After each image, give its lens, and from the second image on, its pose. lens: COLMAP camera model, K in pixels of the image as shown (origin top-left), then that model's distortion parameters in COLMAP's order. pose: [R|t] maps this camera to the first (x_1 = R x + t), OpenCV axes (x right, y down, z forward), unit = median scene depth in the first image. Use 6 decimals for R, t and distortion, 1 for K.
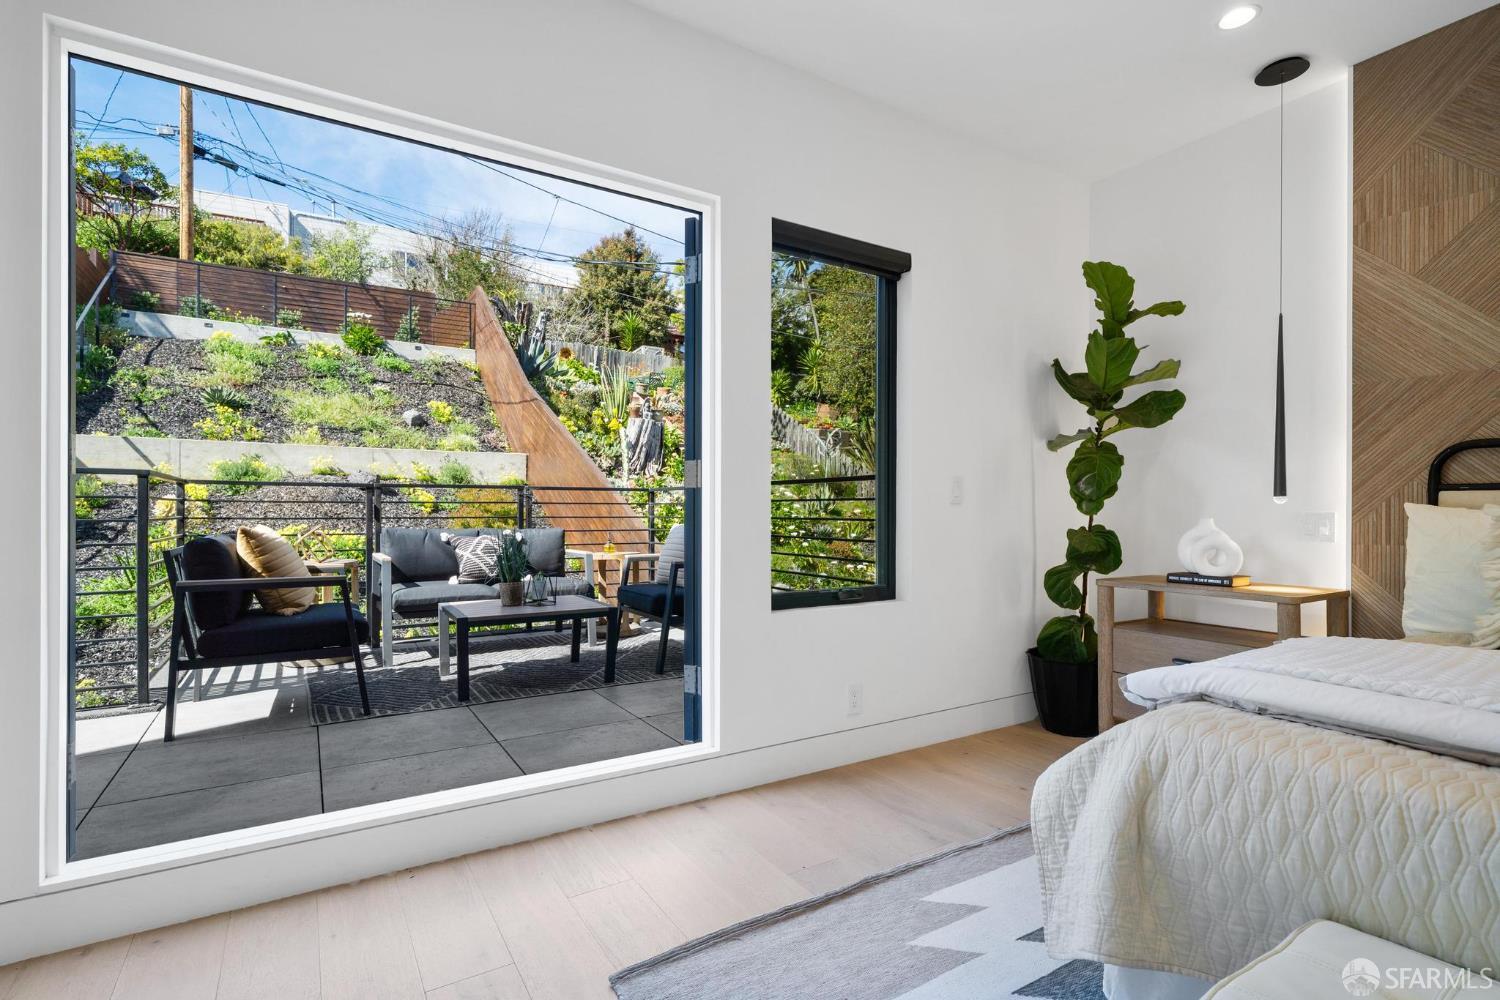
lens RADIAL K [[721.4, 0, 755.8], [0, 721.4, 503.4], [0, 0, 1]] dist [-0.001627, 0.001182]
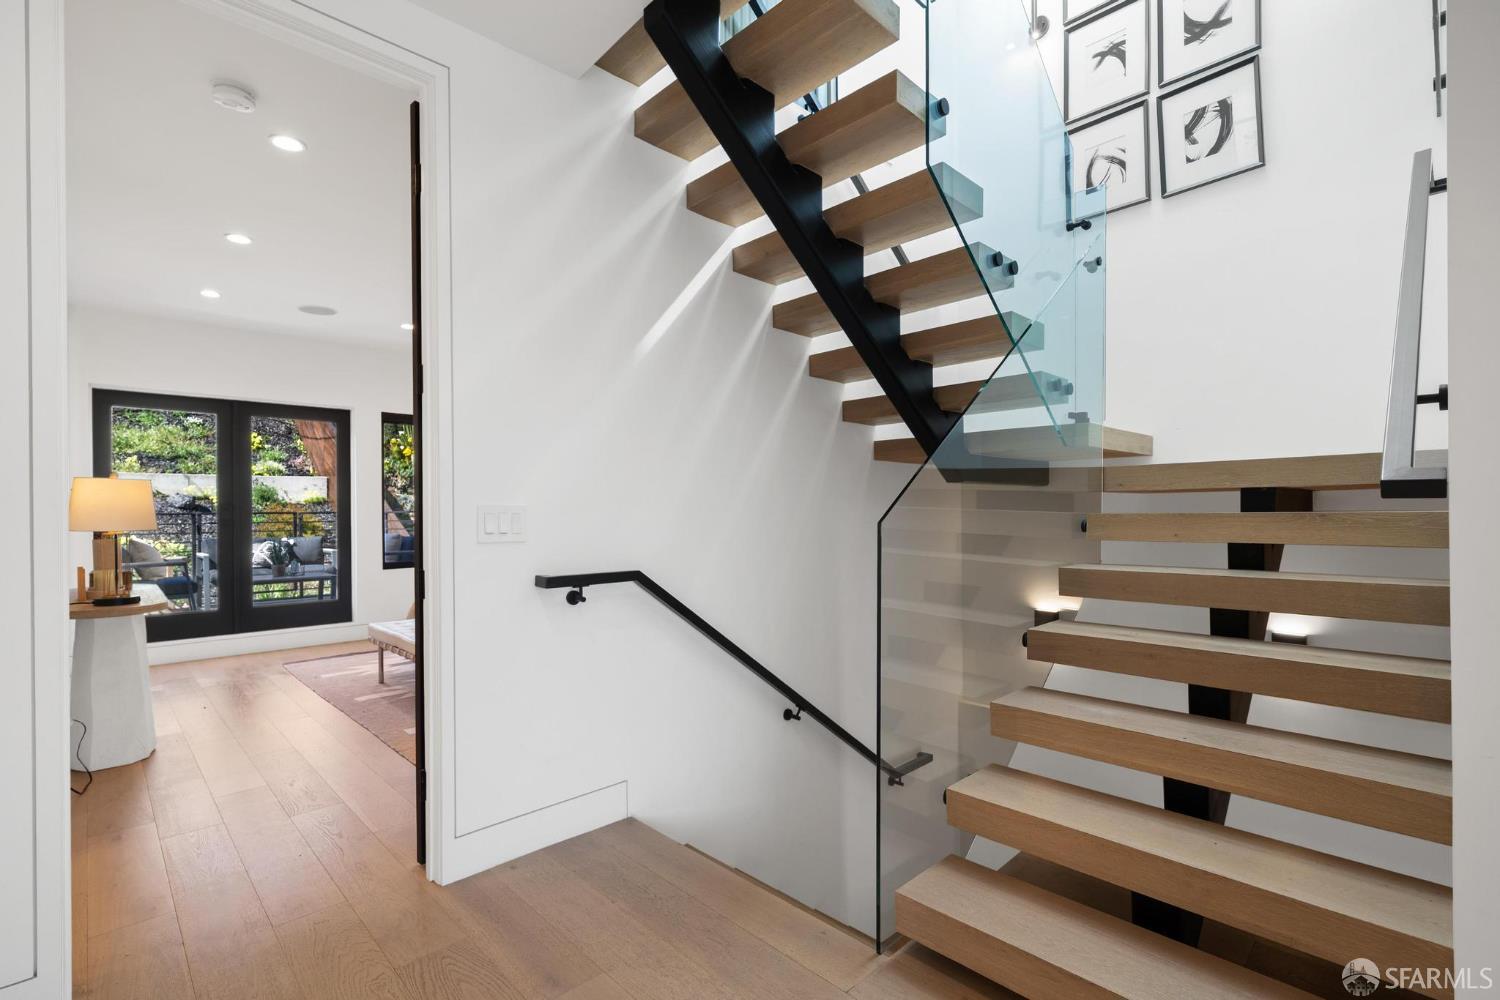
lens RADIAL K [[685.1, 0, 743.6], [0, 685.1, 508.1], [0, 0, 1]] dist [-0.002115, 0.000031]
pose [[0.979946, -0.010612, 0.198983, 0.157333], [0.010144, 0.999943, 0.003374, -0.011655], [-0.199007, -0.001288, 0.979997, -0.317830]]
